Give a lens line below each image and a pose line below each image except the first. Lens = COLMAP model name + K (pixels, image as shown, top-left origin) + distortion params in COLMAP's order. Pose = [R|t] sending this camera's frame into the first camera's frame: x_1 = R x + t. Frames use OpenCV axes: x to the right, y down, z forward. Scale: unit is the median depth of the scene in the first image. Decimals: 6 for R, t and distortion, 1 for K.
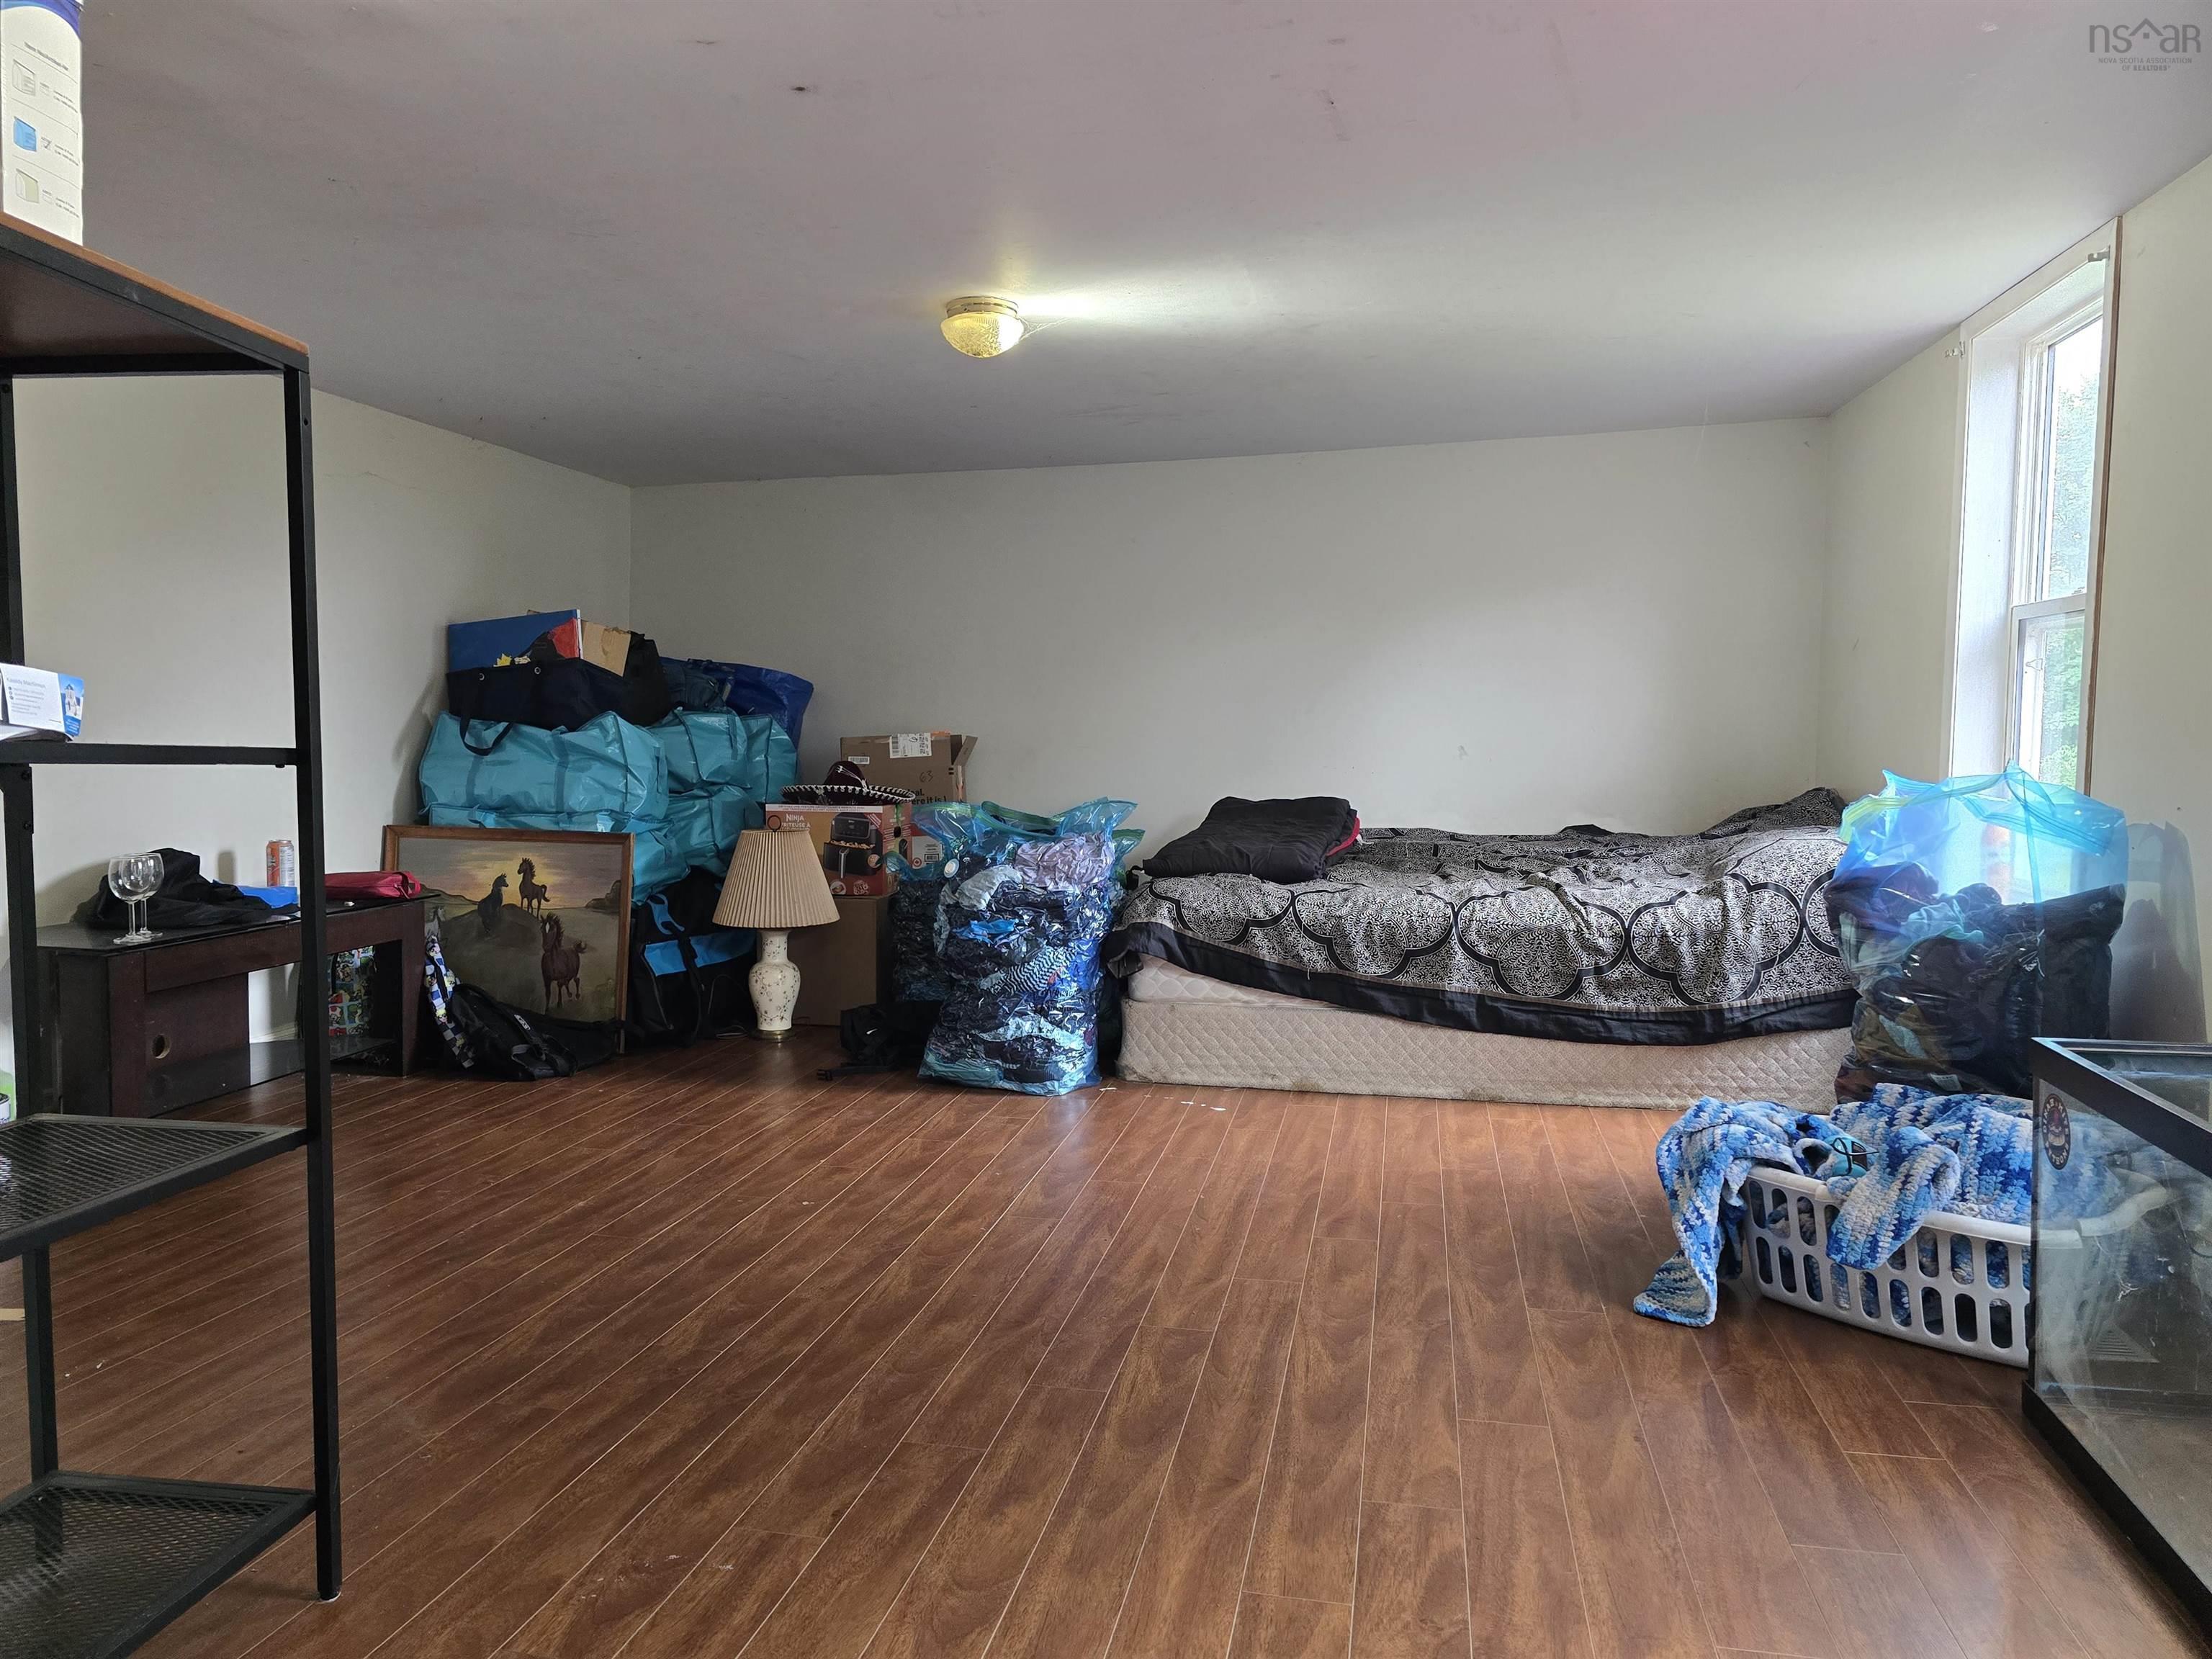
lens RADIAL K [[1461.1, 0, 1117.3], [0, 1461.1, 839.1], [0, 0, 1]] dist [0.105556, -0.123327]
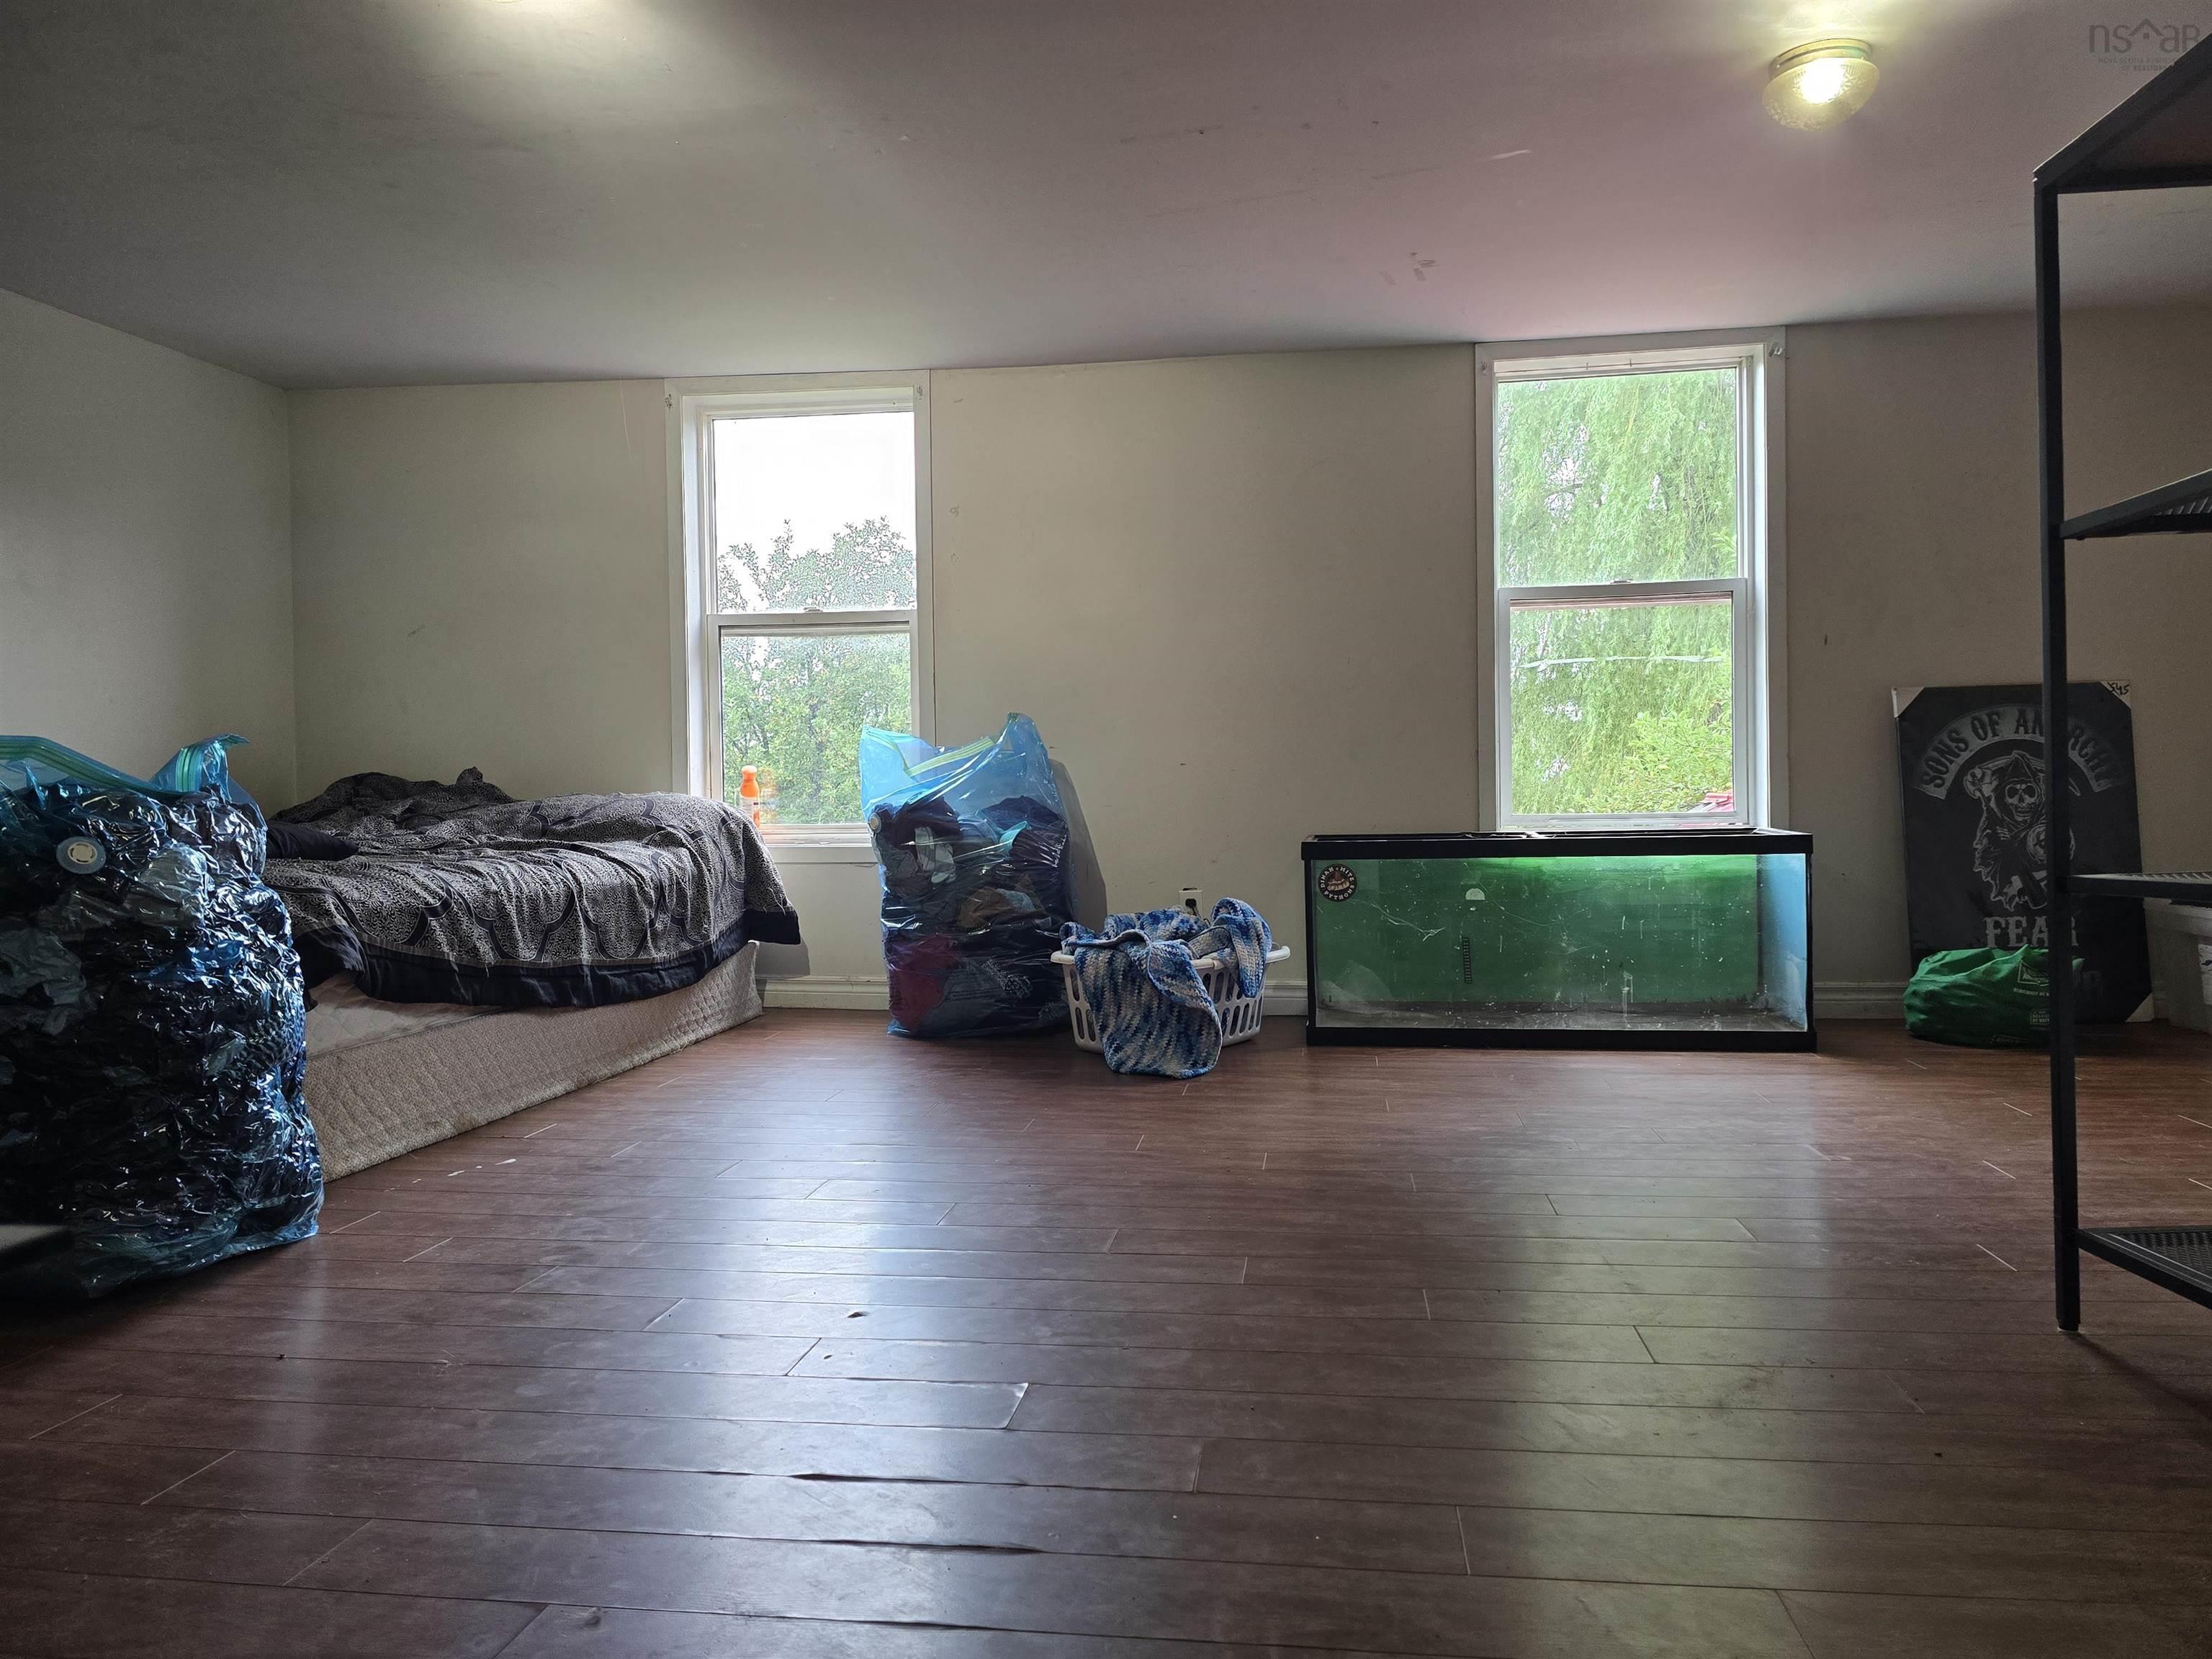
lens RADIAL K [[1461.1, 0, 1117.3], [0, 1461.1, 839.1], [0, 0, 1]] dist [0.105556, -0.123327]
pose [[-0.081918, -0.017497, 0.996485, -0.661346], [0.083809, 0.996183, 0.024381, 0.033035], [-0.993109, 0.085512, -0.080139, 0.729418]]
